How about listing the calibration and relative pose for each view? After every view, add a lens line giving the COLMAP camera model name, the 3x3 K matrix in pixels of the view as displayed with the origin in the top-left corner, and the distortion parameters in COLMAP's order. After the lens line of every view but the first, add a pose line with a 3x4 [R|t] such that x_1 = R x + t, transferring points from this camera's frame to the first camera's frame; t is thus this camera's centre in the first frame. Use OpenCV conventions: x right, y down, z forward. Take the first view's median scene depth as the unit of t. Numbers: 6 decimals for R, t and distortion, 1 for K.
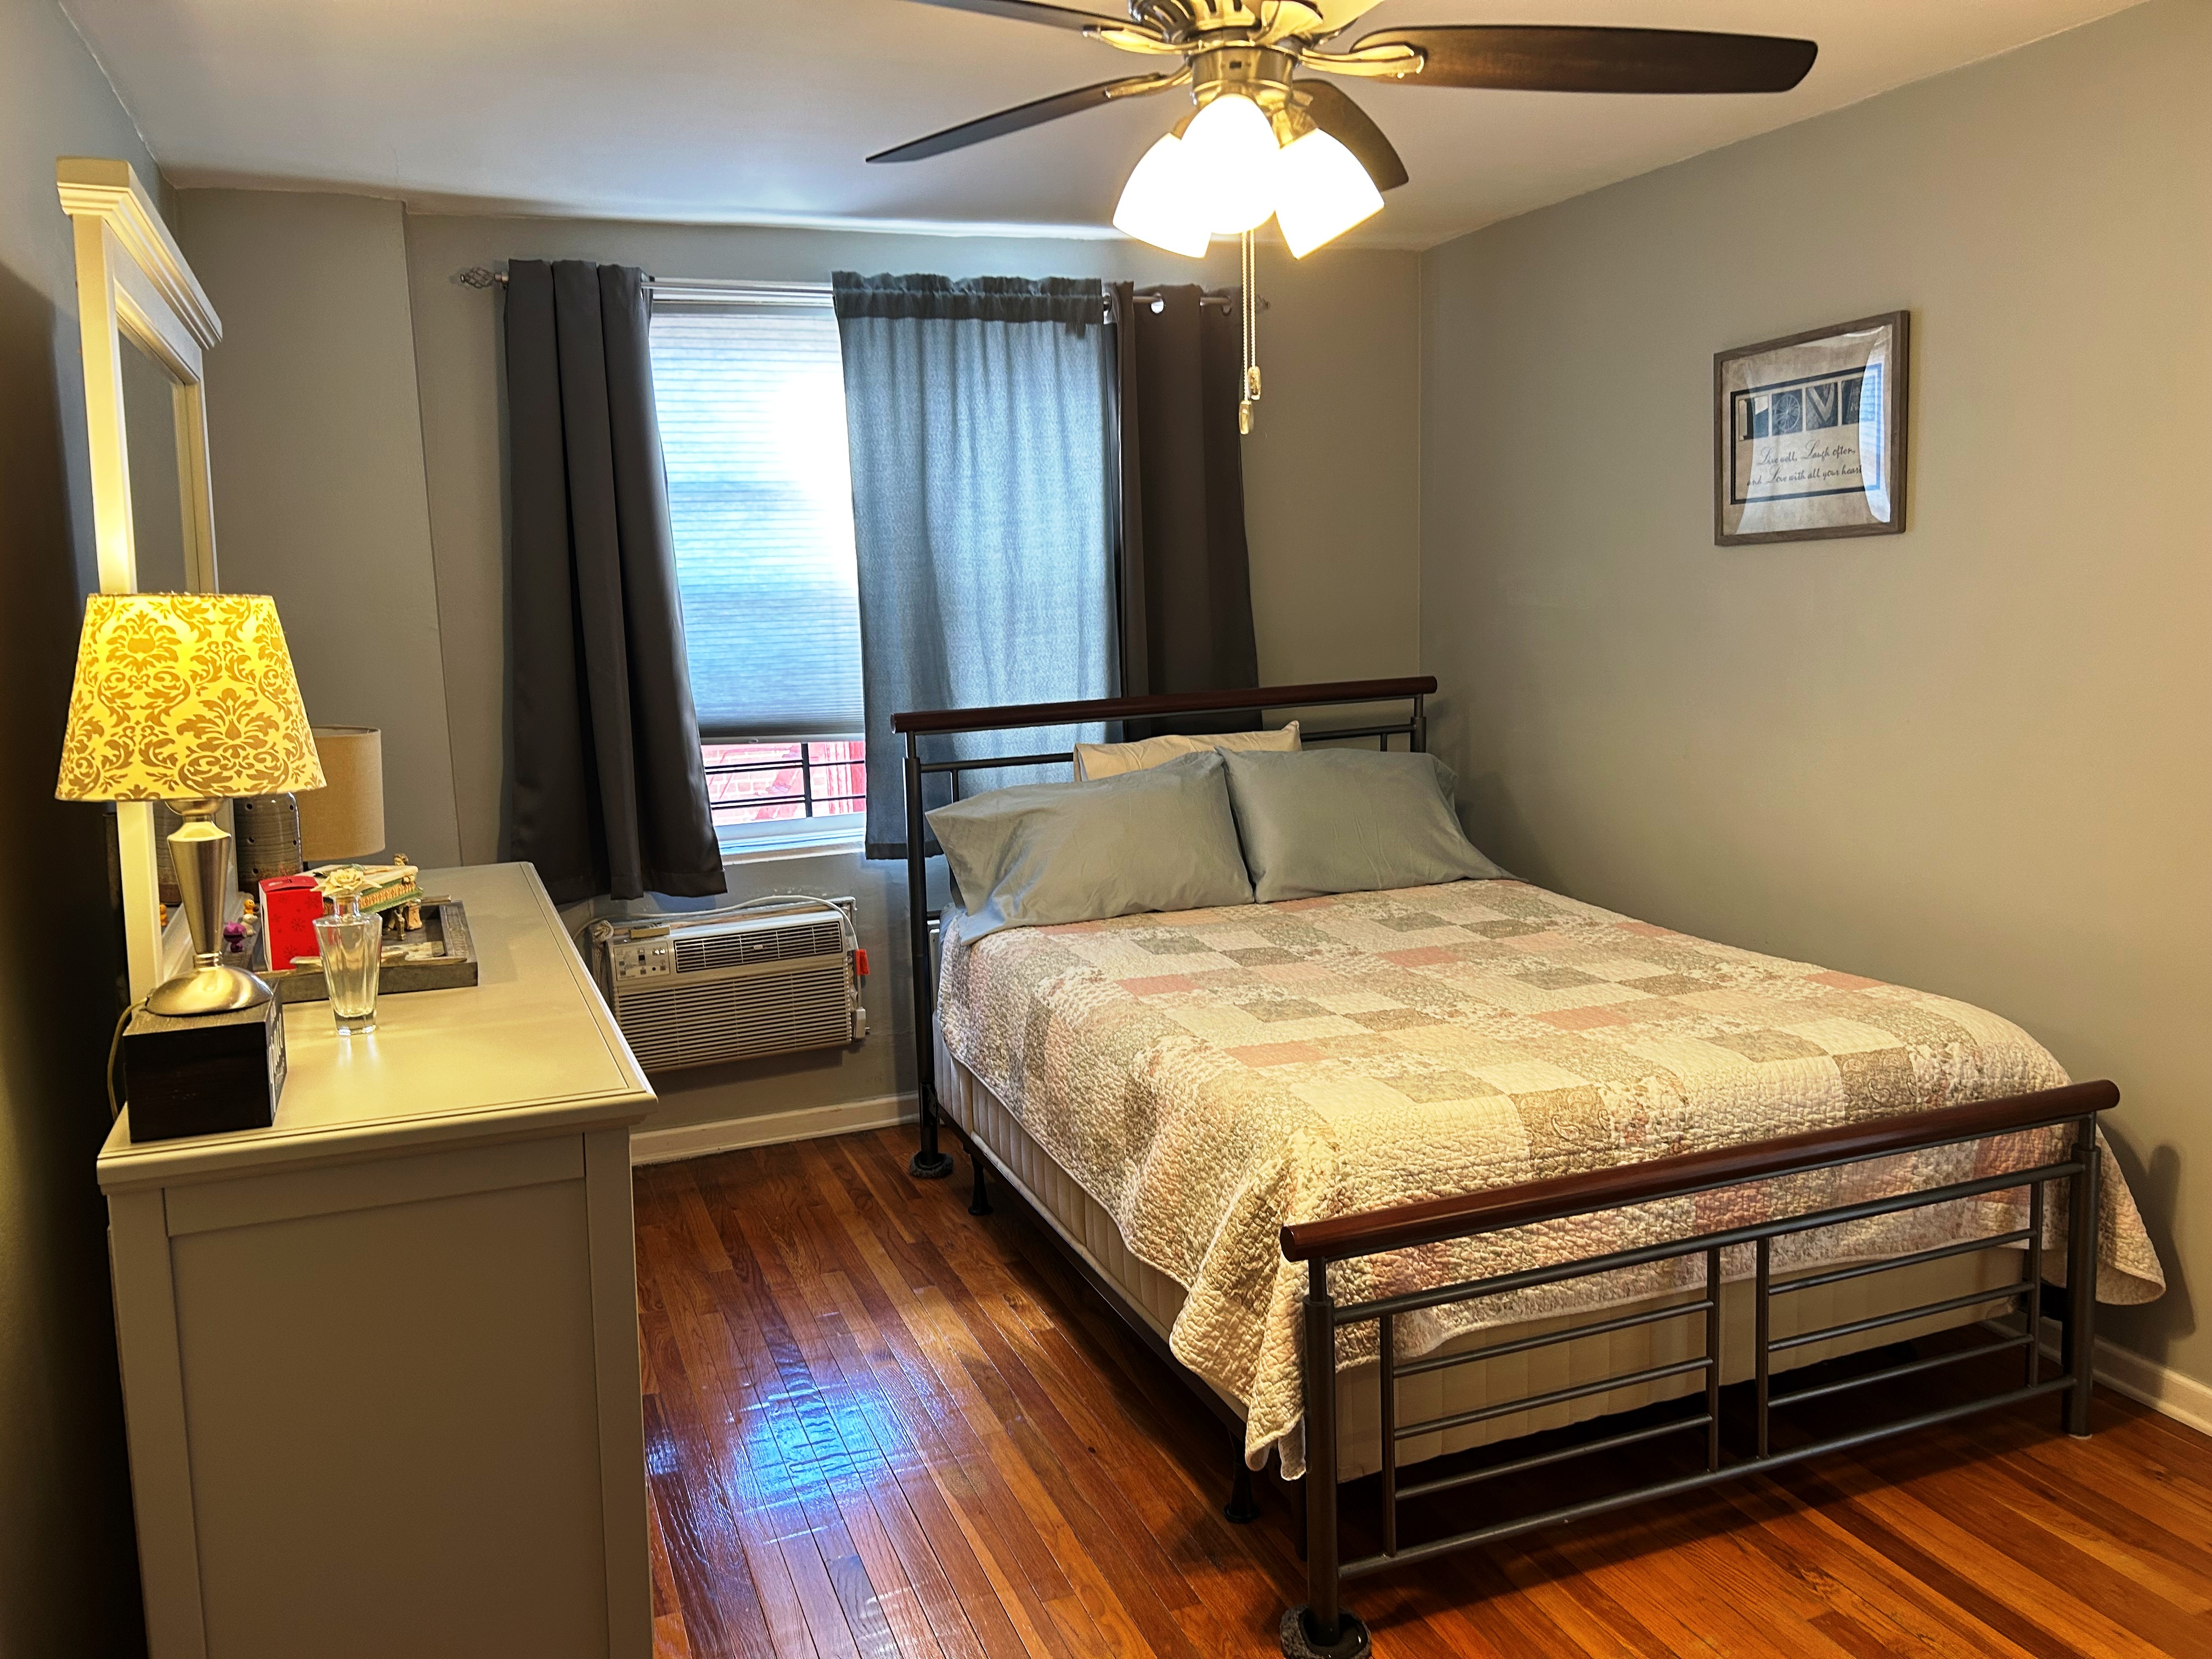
lens RADIAL K [[1646.1, 0, 1098.4], [0, 1646.1, 808.5], [0, 0, 1]] dist [0.012710, -0.020658]
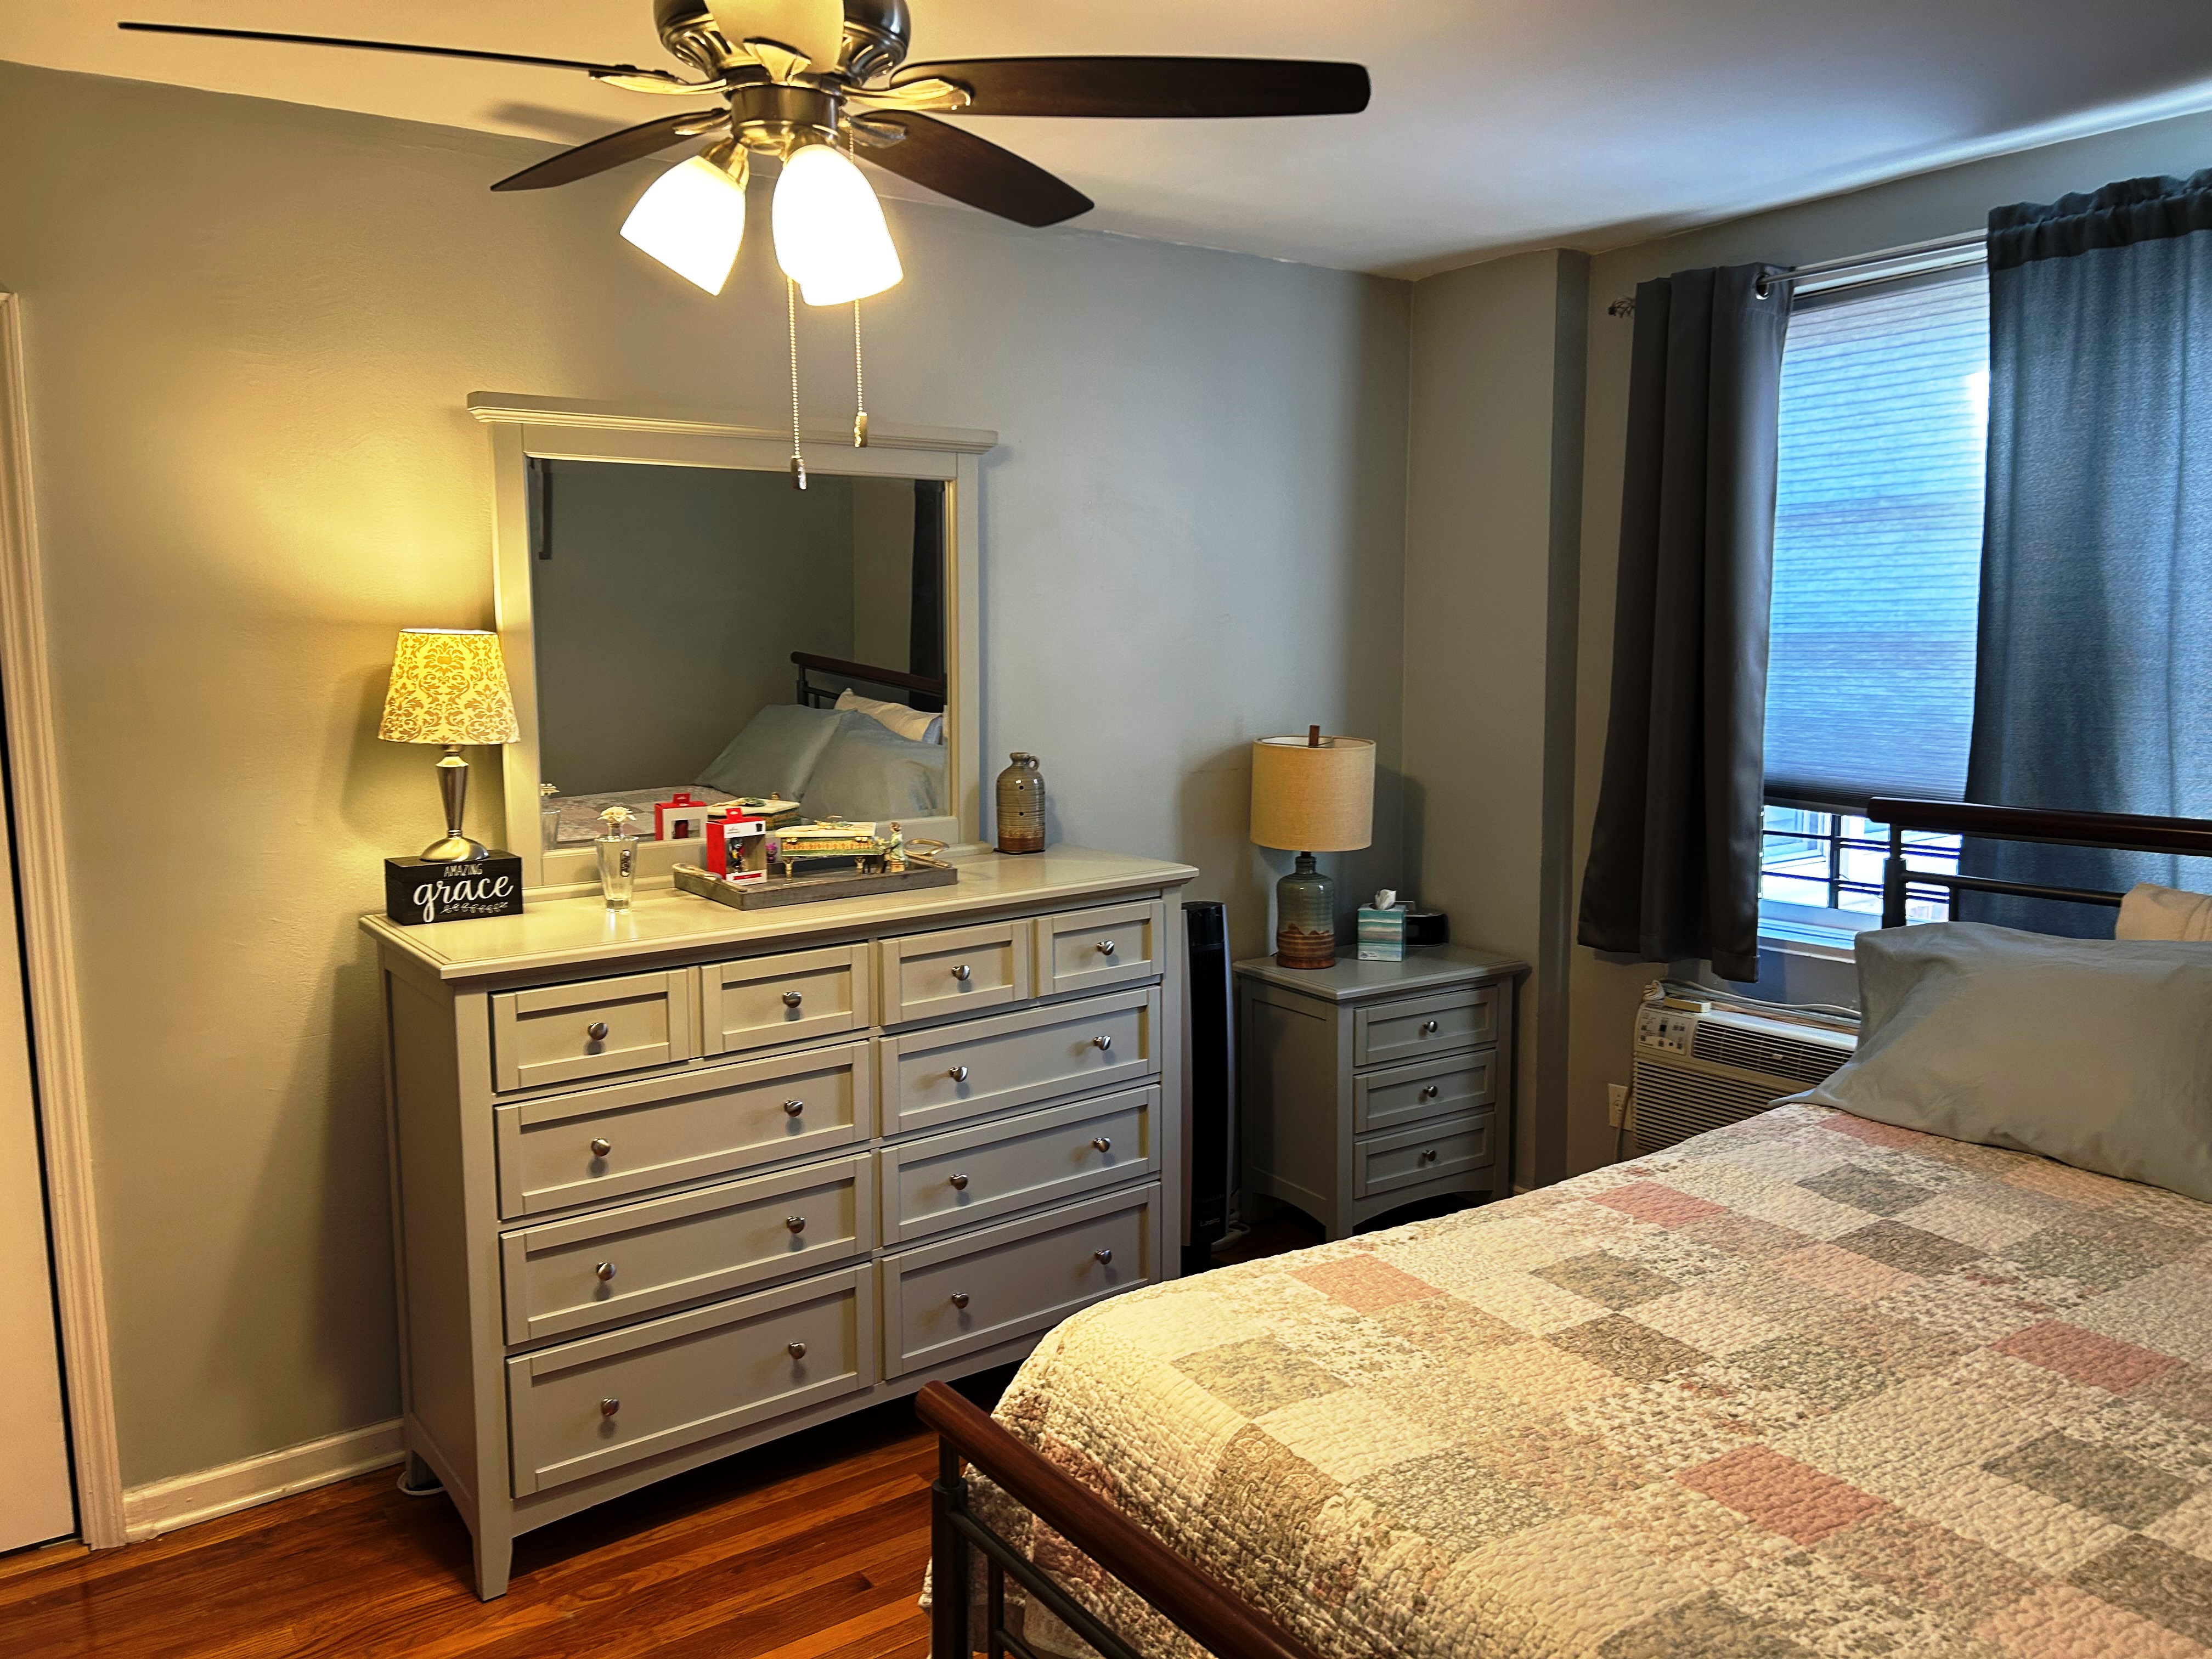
lens RADIAL K [[1646.1, 0, 1109.3], [0, 1646.1, 839.4], [0, 0, 1]] dist [0.012710, -0.020658]
pose [[0.260880, 0.146571, -0.954180, 0.487313], [-0.133687, 0.984369, 0.114657, -0.074433], [0.956070, 0.097650, 0.276396, 0.429135]]
